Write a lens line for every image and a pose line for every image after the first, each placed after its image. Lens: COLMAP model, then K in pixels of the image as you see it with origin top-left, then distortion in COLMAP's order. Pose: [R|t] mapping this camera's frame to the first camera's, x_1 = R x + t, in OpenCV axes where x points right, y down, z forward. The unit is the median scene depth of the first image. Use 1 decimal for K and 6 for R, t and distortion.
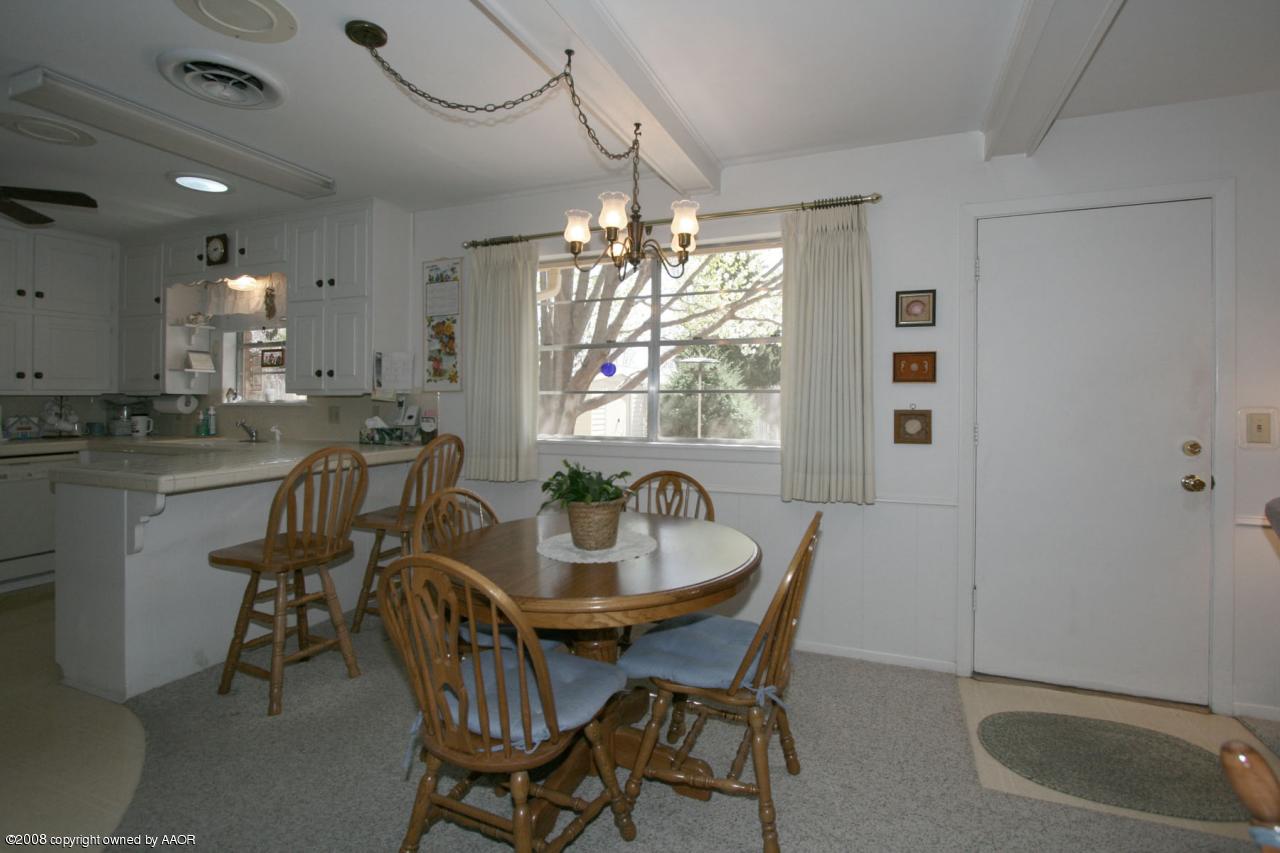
lens RADIAL K [[606.9, 0, 648.3], [0, 606.9, 415.8], [0, 0, 1]] dist [-0.014418, -0.000339]
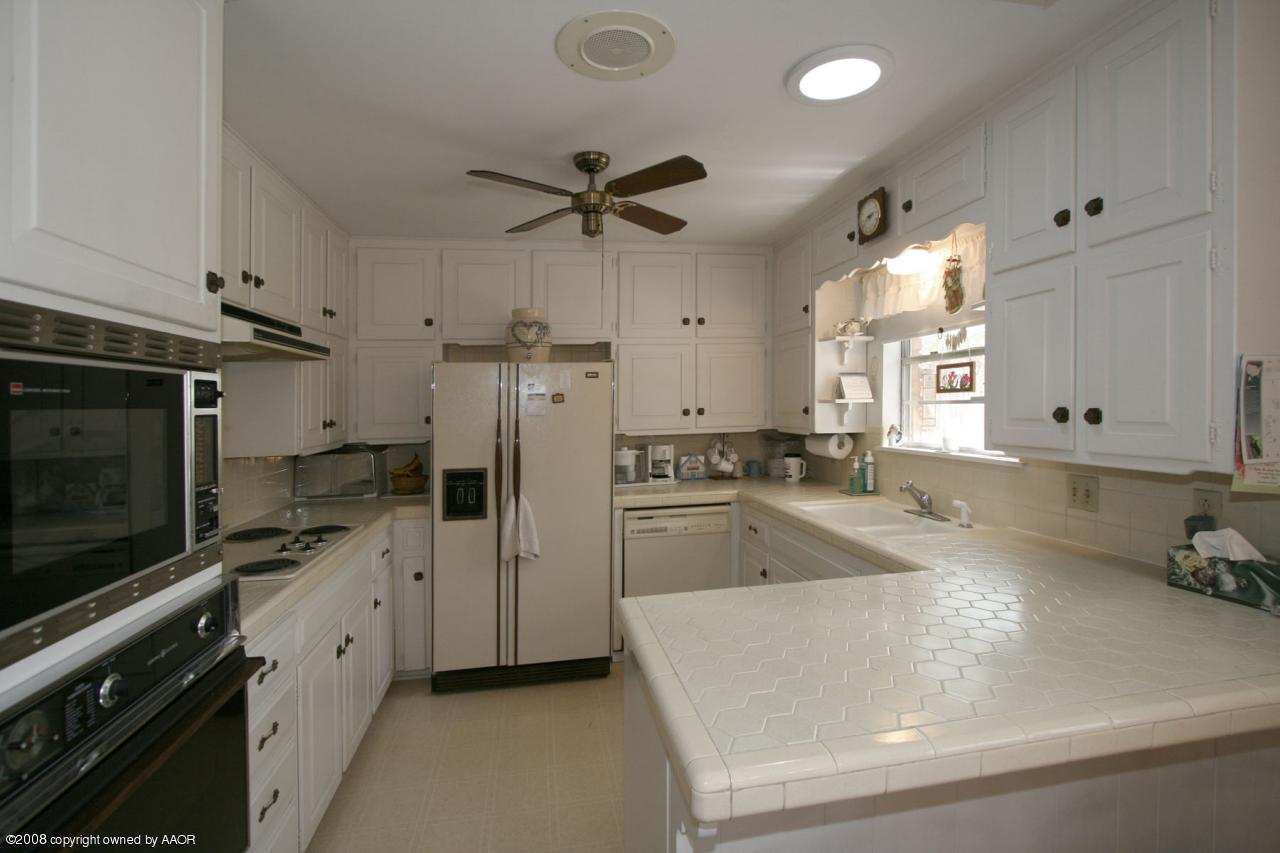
lens RADIAL K [[606.9, 0, 651.1], [0, 606.9, 416.6], [0, 0, 1]] dist [-0.014418, -0.000339]
pose [[0.546666, 0.002671, -0.837347, -0.285273], [0.004354, 0.999972, 0.006032, -0.062868], [0.837340, -0.006944, 0.546639, 0.419753]]
